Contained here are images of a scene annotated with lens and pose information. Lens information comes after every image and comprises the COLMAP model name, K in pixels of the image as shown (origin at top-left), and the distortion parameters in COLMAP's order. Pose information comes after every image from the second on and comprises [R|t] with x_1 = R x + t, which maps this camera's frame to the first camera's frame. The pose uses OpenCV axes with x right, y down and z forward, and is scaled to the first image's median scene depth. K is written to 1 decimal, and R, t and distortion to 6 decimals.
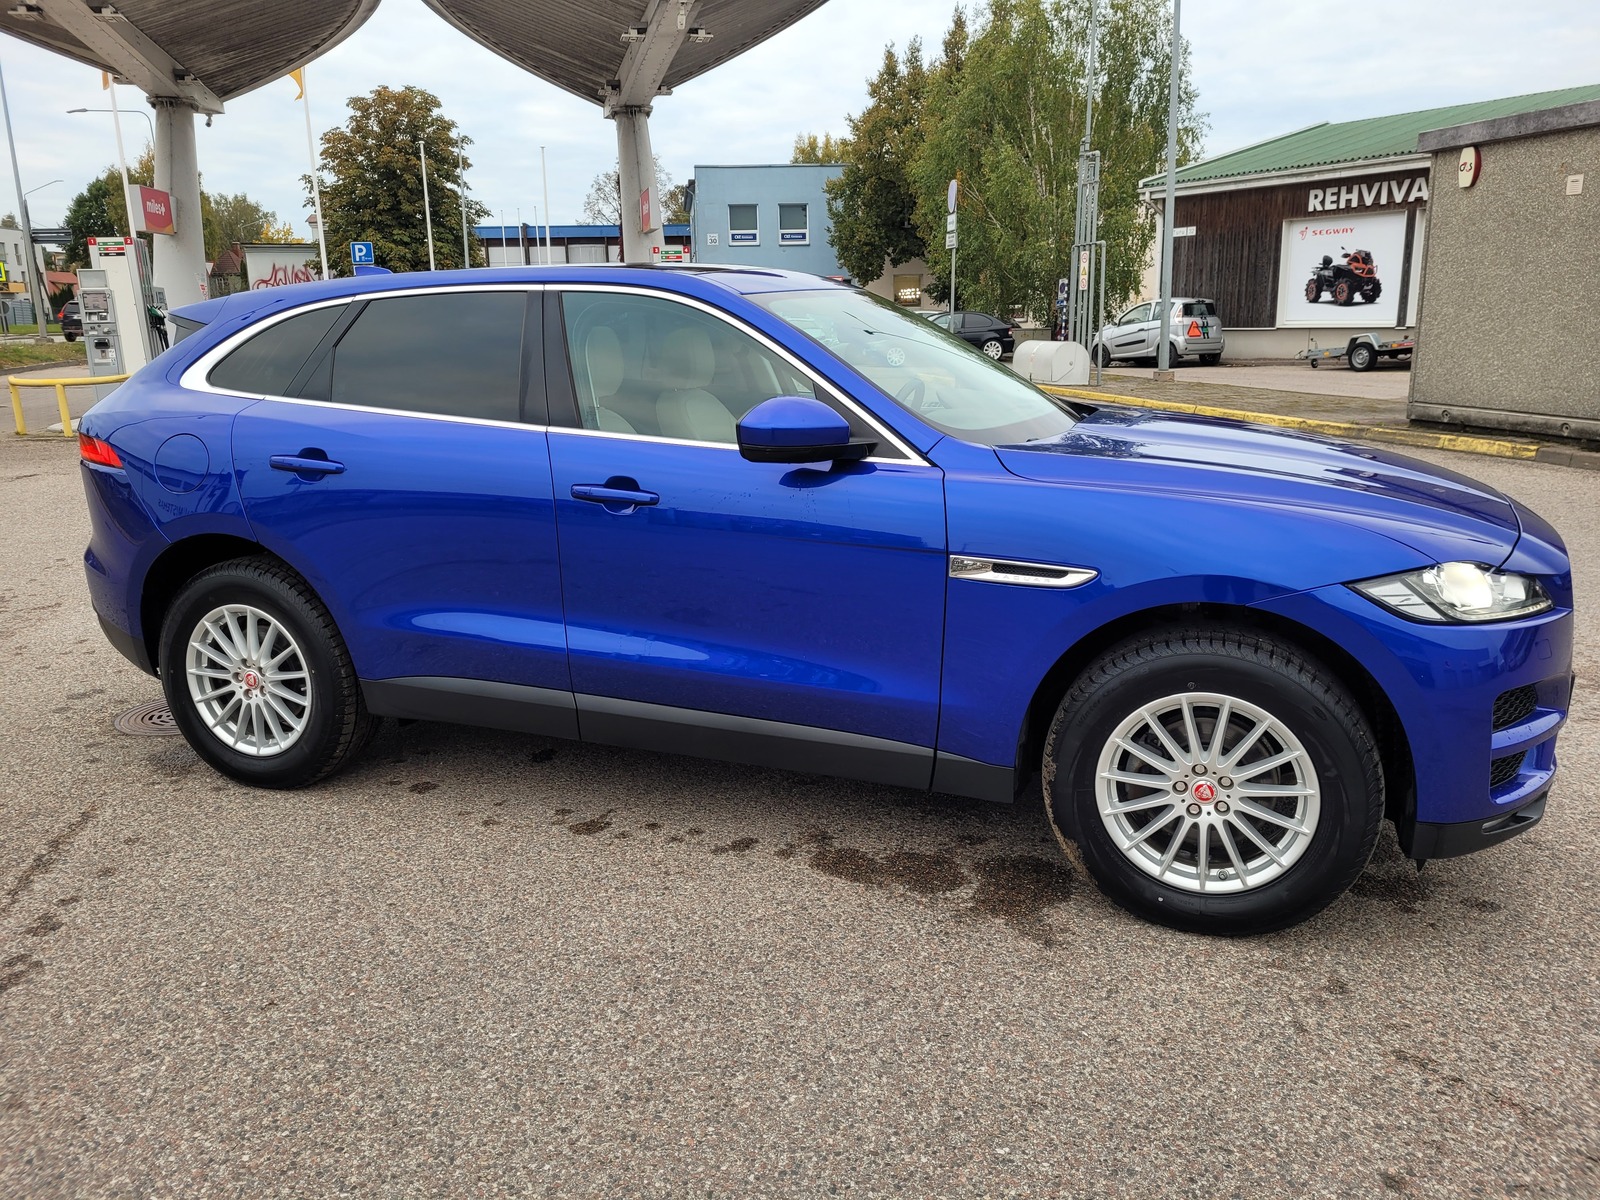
lens RADIAL K [[1205.5, 0, 809.5], [0, 1205.5, 591.9], [0, 0, 1]] dist [0.055015, -0.045783]
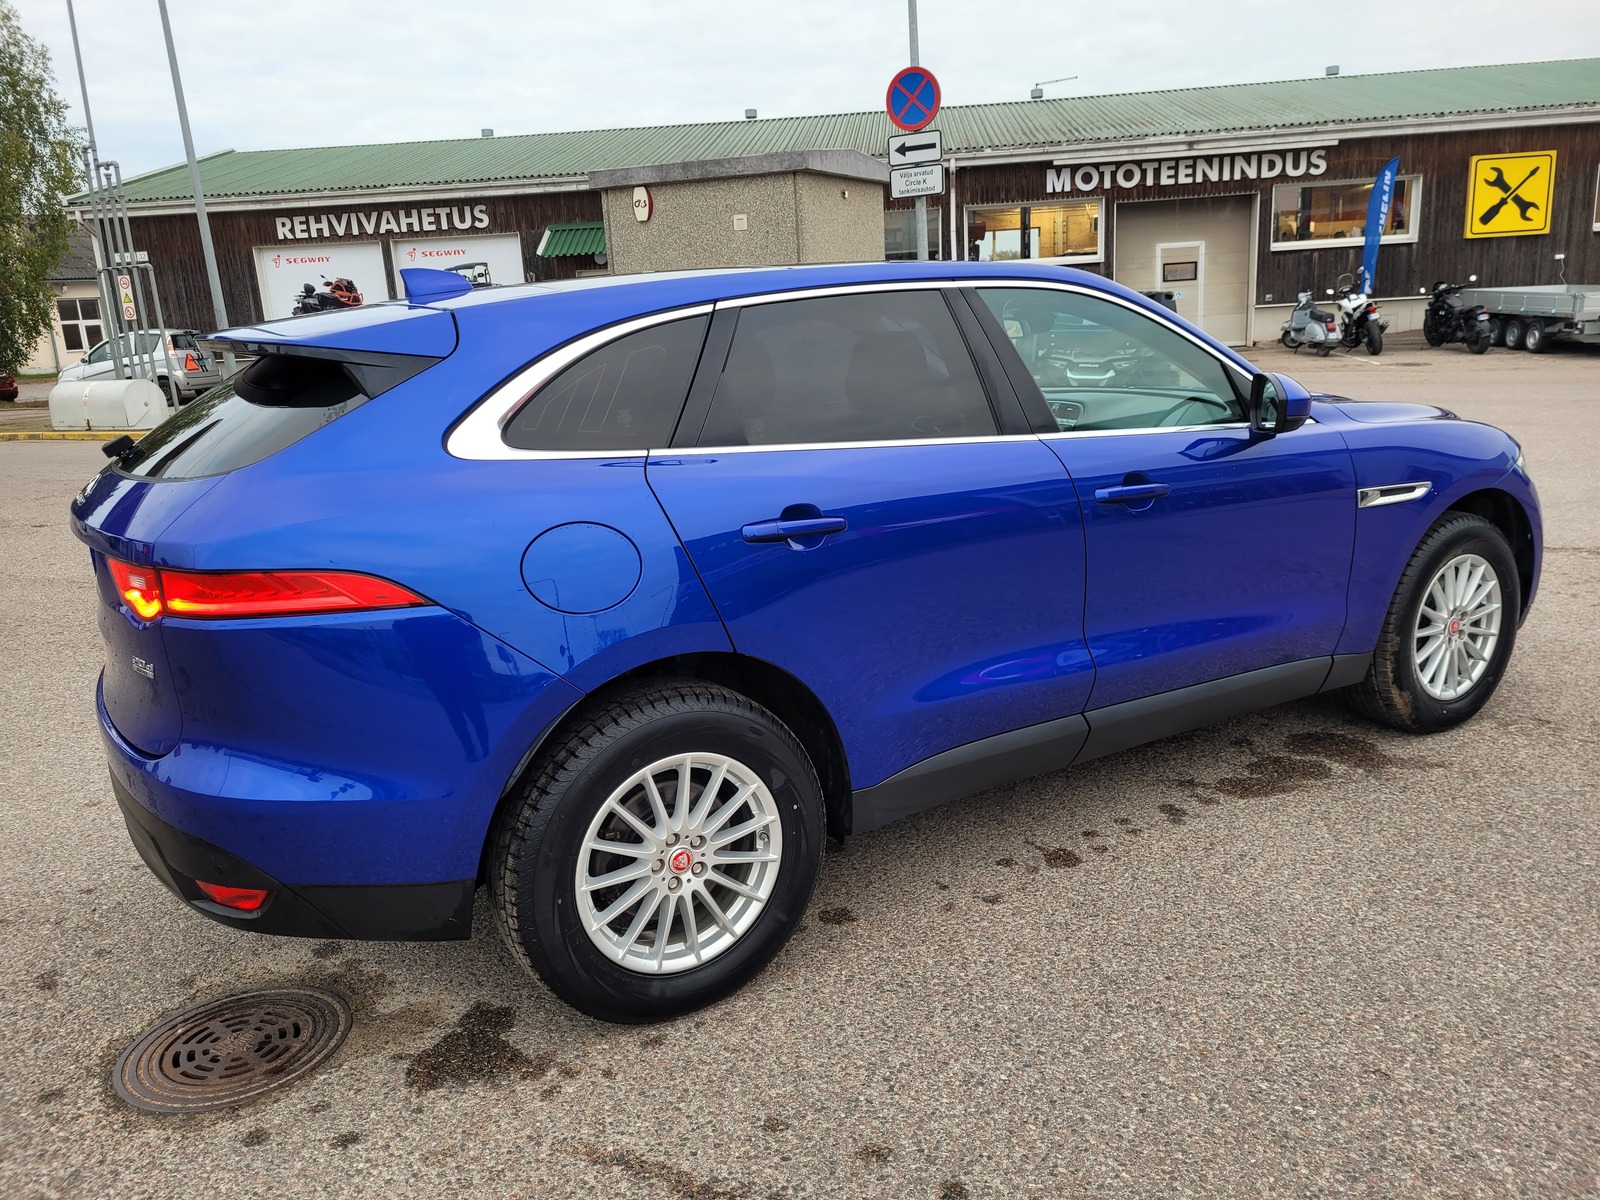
lens RADIAL K [[1205.5, 0, 809.5], [0, 1205.5, 591.9], [0, 0, 1]] dist [0.055015, -0.045783]
pose [[0.613014, -0.200226, 0.764280, -0.147752], [0.219552, 0.972425, 0.078658, -0.018485], [-0.758954, 0.119580, 0.640070, 0.079530]]
